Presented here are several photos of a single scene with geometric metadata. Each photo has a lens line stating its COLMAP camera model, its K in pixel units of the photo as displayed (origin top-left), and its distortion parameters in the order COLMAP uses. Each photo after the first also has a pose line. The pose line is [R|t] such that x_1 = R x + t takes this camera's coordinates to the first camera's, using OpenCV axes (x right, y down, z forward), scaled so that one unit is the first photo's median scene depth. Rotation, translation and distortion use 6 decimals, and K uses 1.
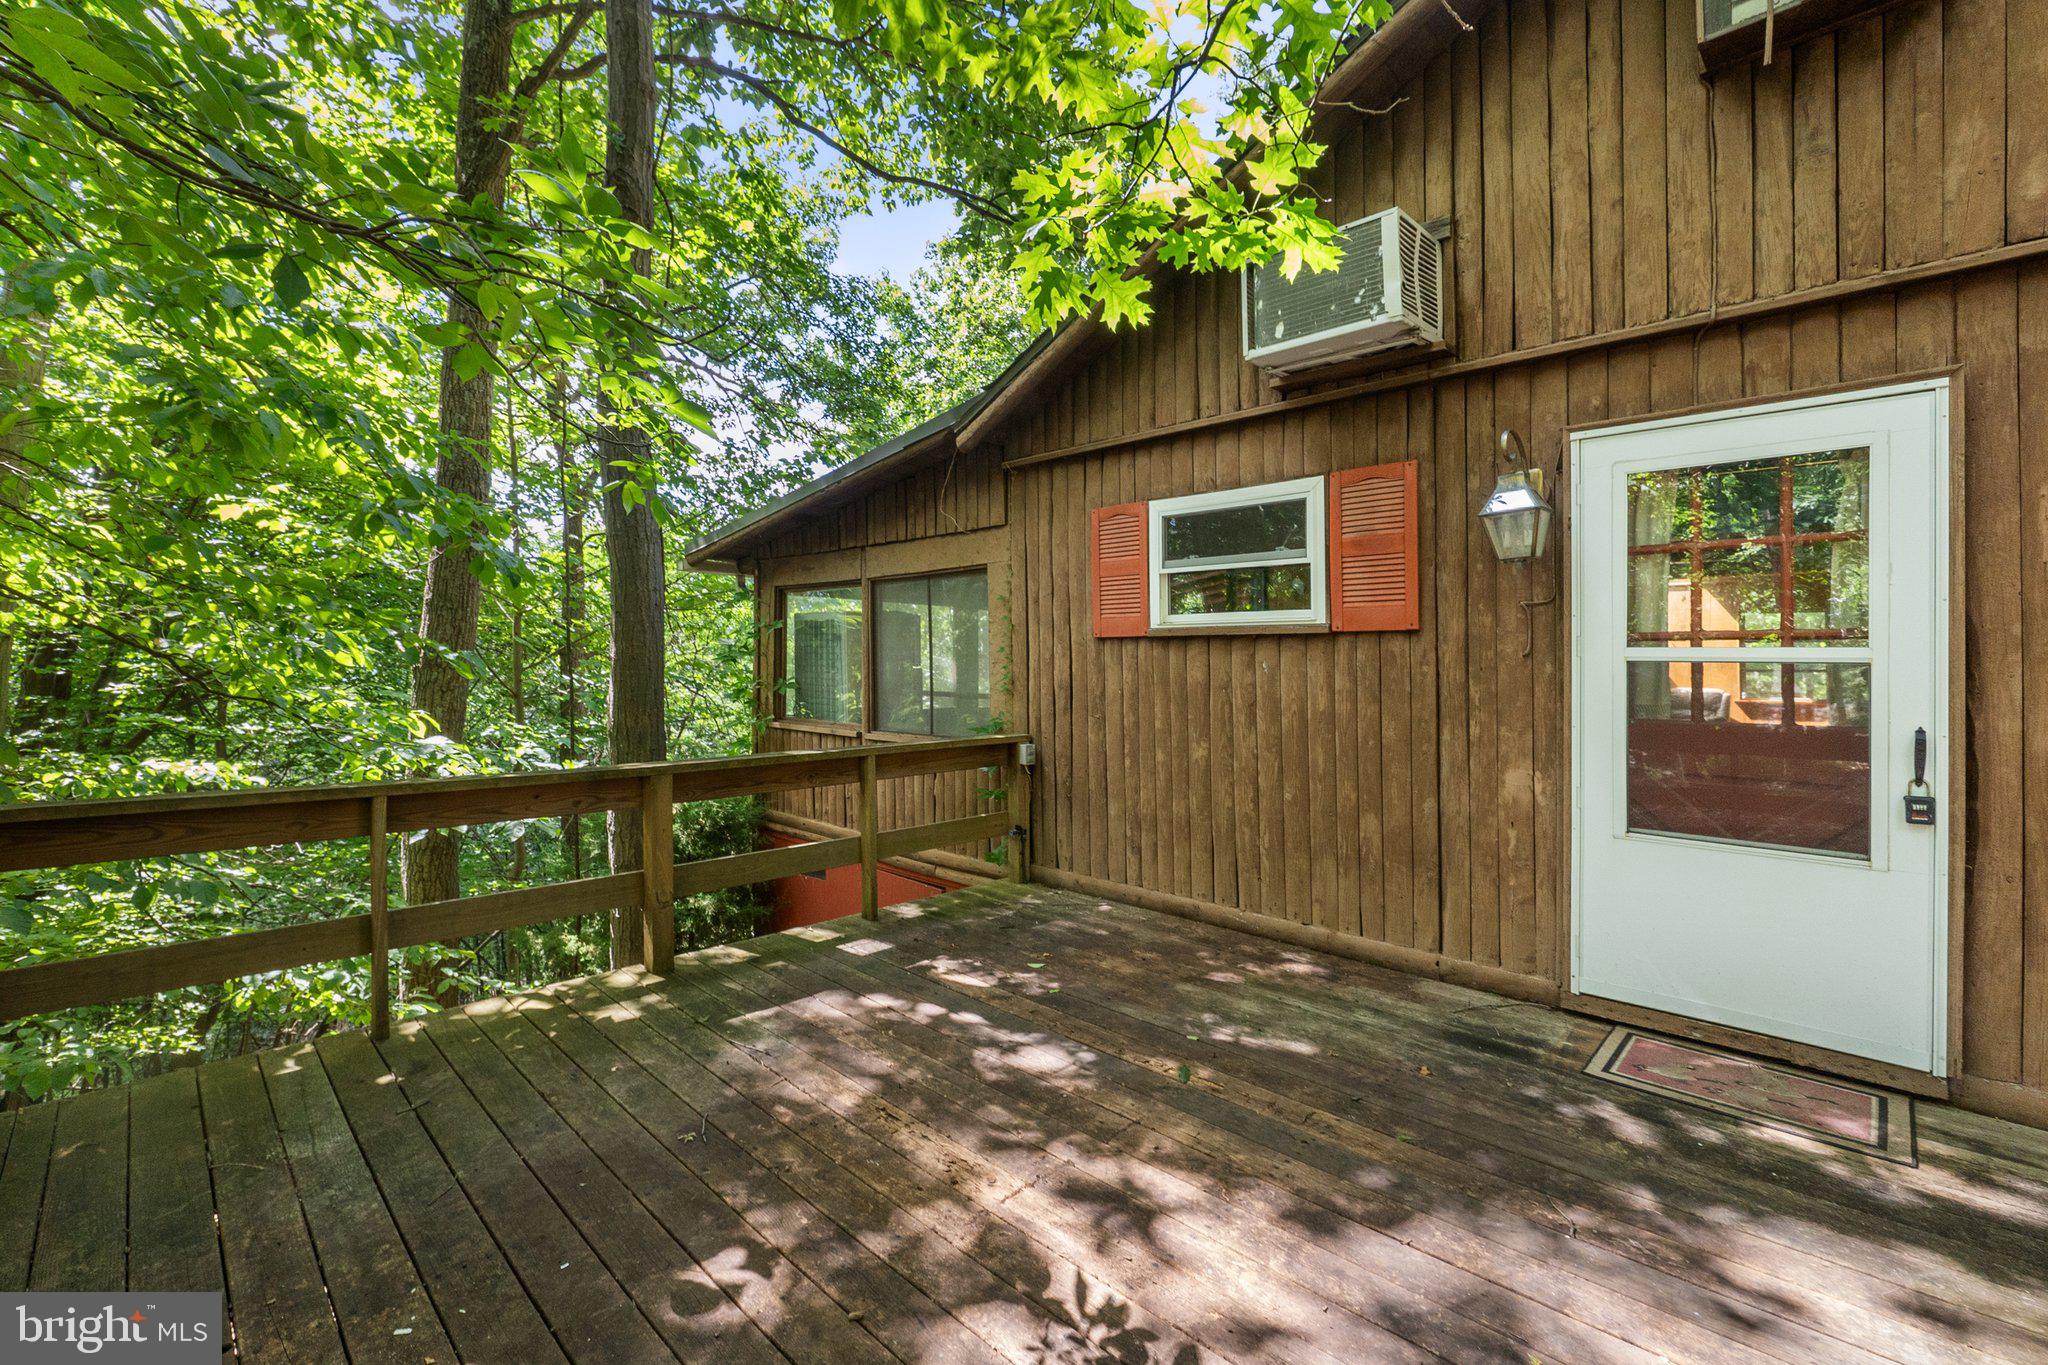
lens RADIAL K [[908.3, 0, 1035.7], [0, 908.3, 678.3], [0, 0, 1]] dist [-0.002000, -0.001079]
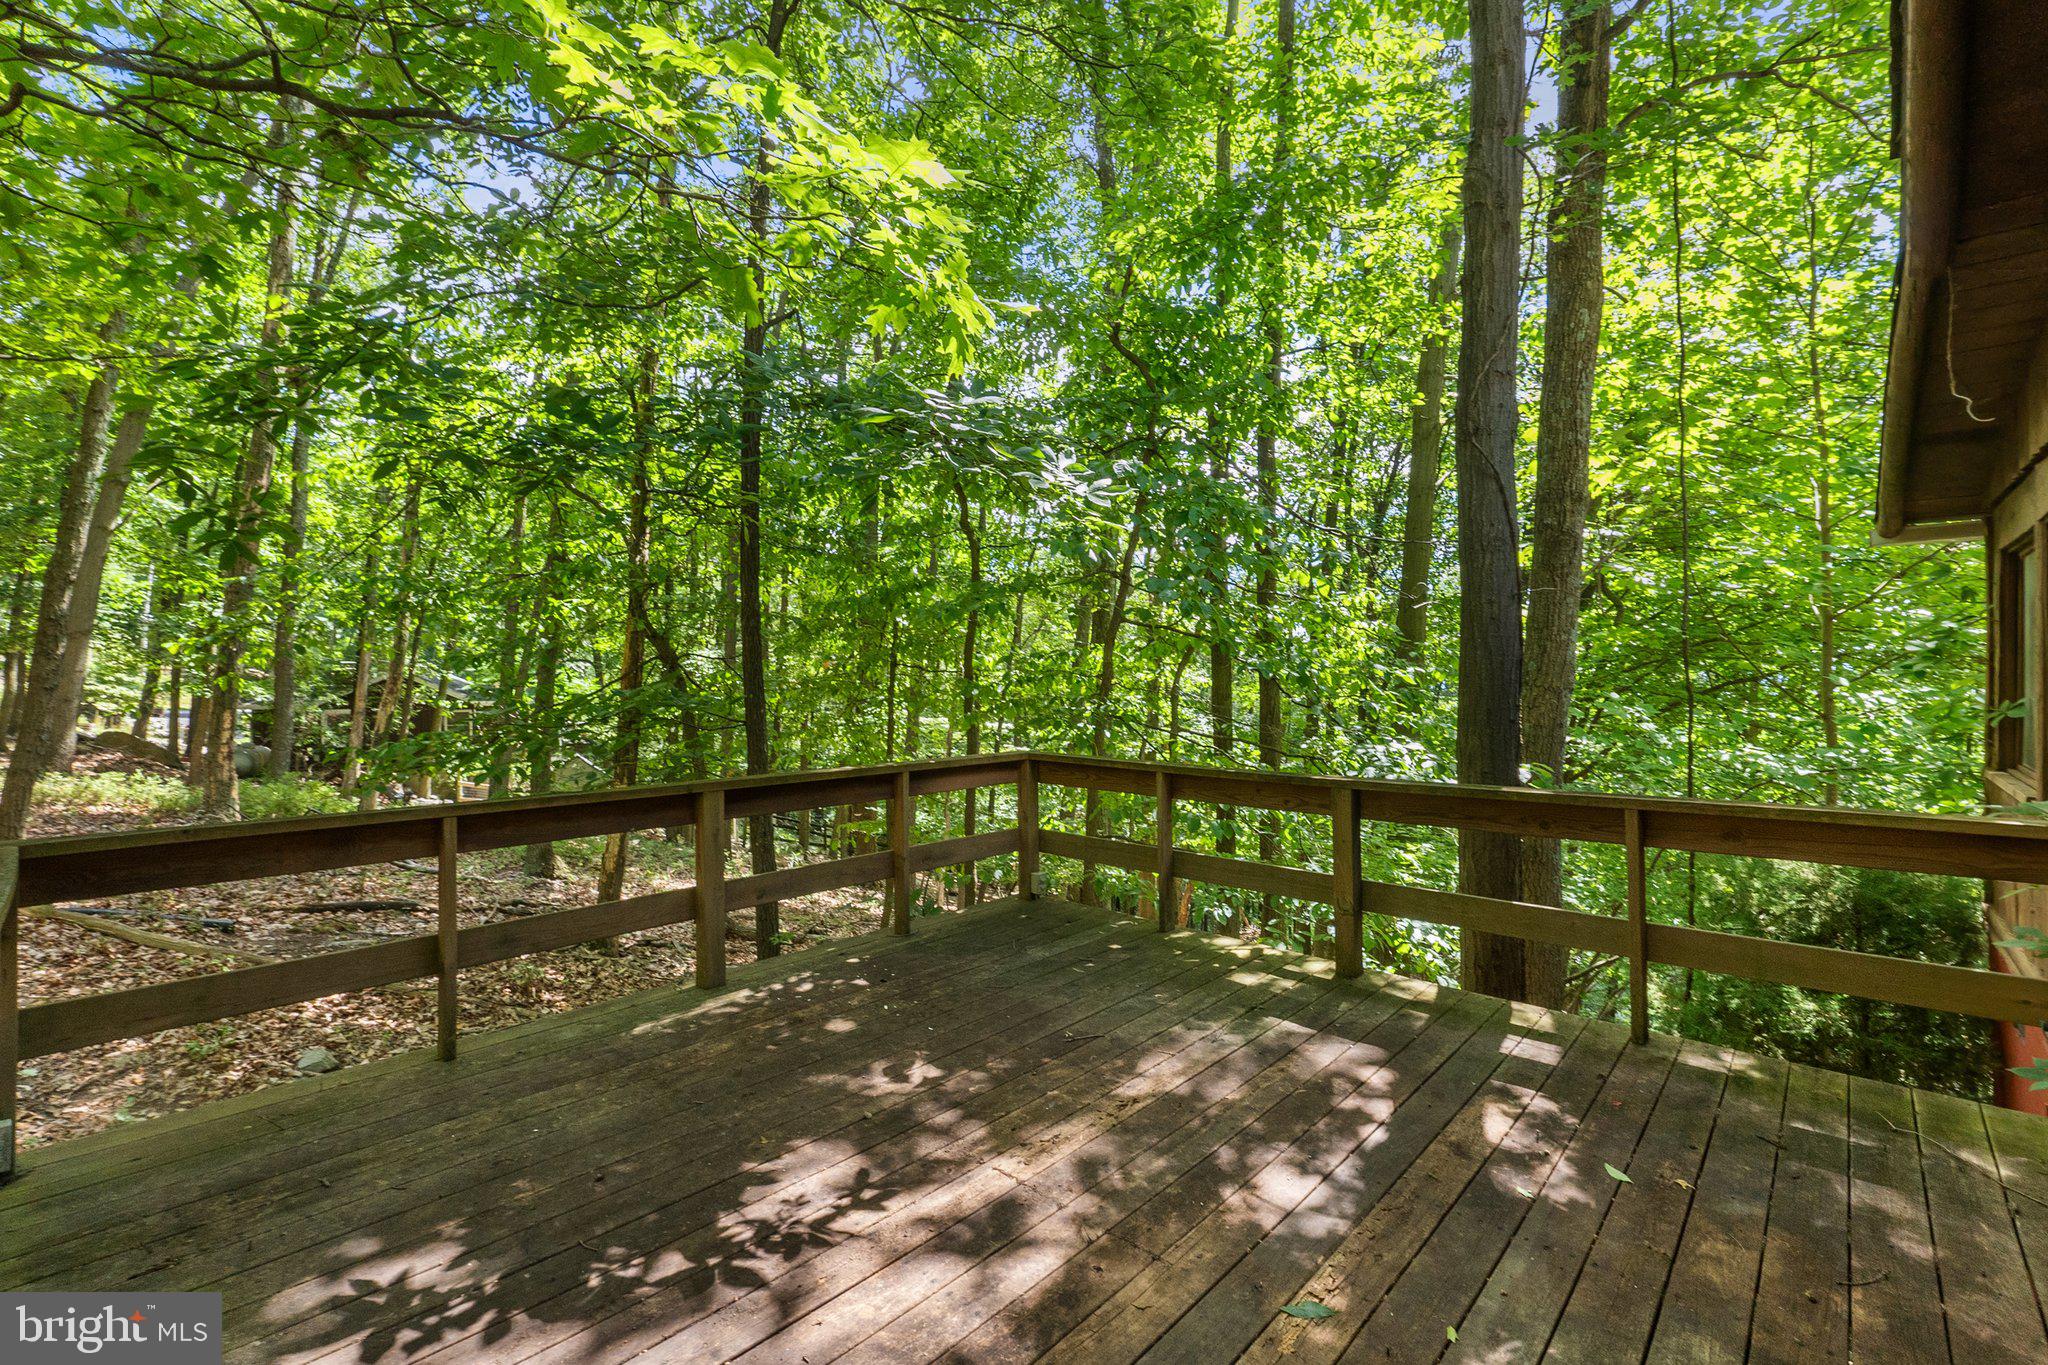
lens RADIAL K [[908.3, 0, 1031.1], [0, 908.3, 684.9], [0, 0, 1]] dist [-0.002000, -0.001079]
pose [[-0.016427, 0.000746, -0.999865, 0.775141], [-0.006525, 0.999978, 0.000854, -0.021083], [0.999844, 0.006538, -0.016421, 0.750780]]
